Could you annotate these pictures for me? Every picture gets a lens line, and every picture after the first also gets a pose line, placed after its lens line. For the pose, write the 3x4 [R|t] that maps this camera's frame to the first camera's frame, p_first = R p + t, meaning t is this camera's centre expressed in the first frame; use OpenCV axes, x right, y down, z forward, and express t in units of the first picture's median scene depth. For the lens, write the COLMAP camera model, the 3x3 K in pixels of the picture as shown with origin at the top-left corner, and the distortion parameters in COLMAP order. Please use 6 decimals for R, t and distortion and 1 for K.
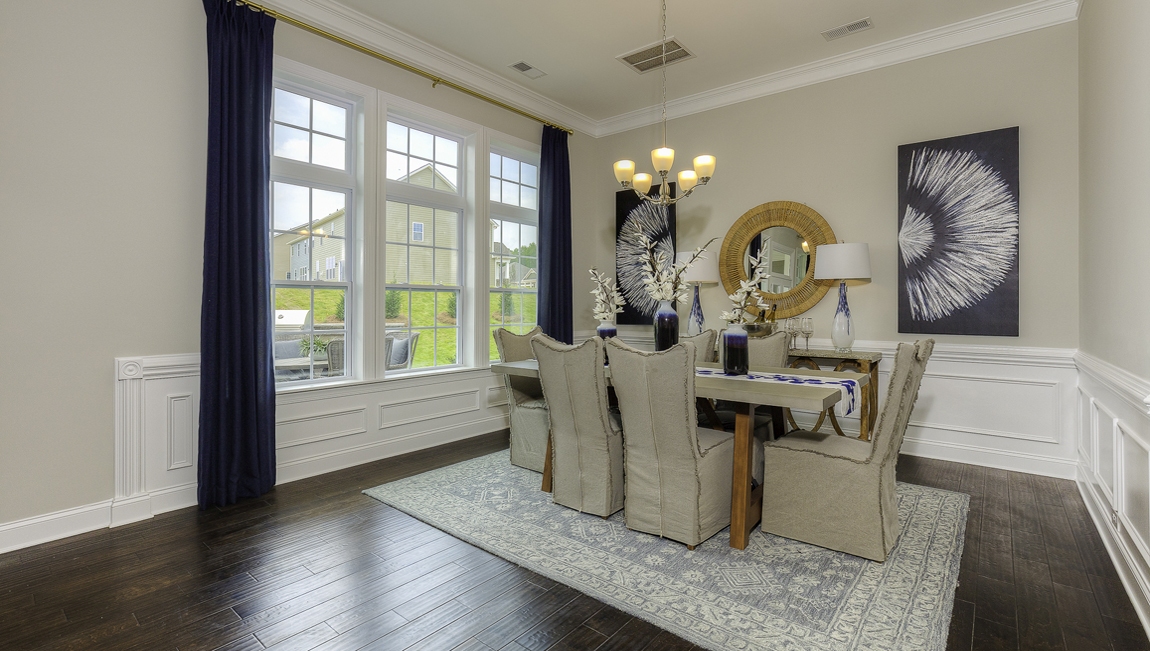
lens RADIAL K [[522.8, 0, 579.4], [0, 522.8, 299.6], [0, 0, 1]] dist [-0.011003, 0.000482]
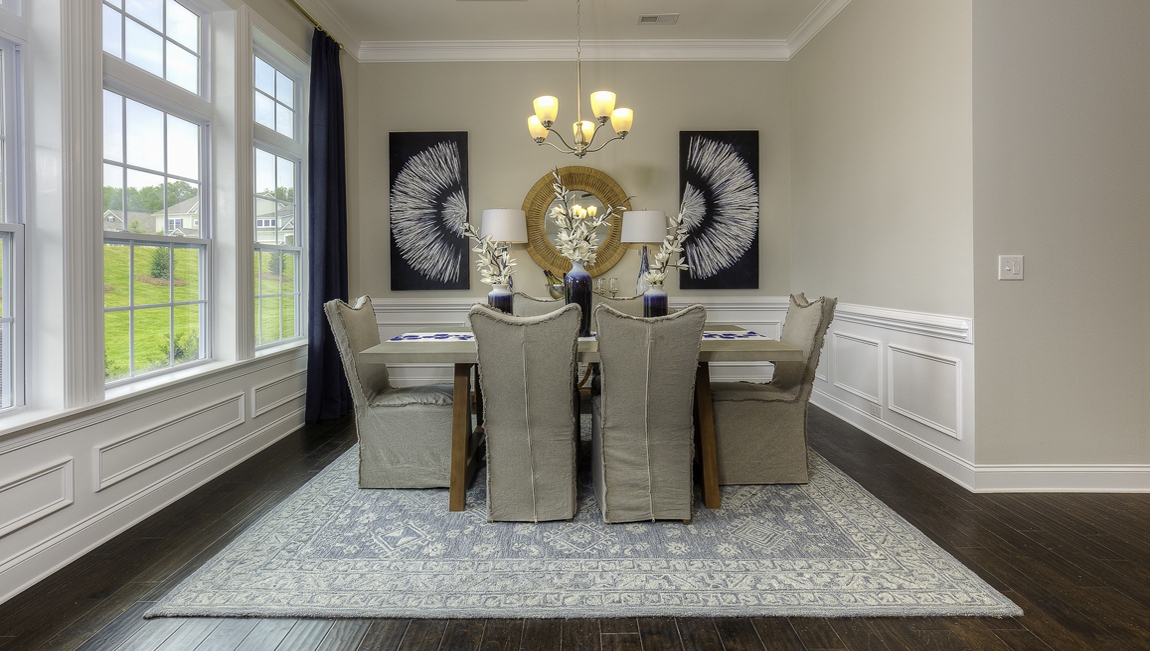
lens RADIAL K [[517.8, 0, 574.5], [0, 517.8, 268.0], [0, 0, 1]] dist [-0.003780, -0.000100]
pose [[0.777150, -0.005583, 0.629290, -0.328033], [-0.000980, 0.999949, 0.010081, 0.003755], [-0.629314, -0.008452, 0.777105, 0.248669]]
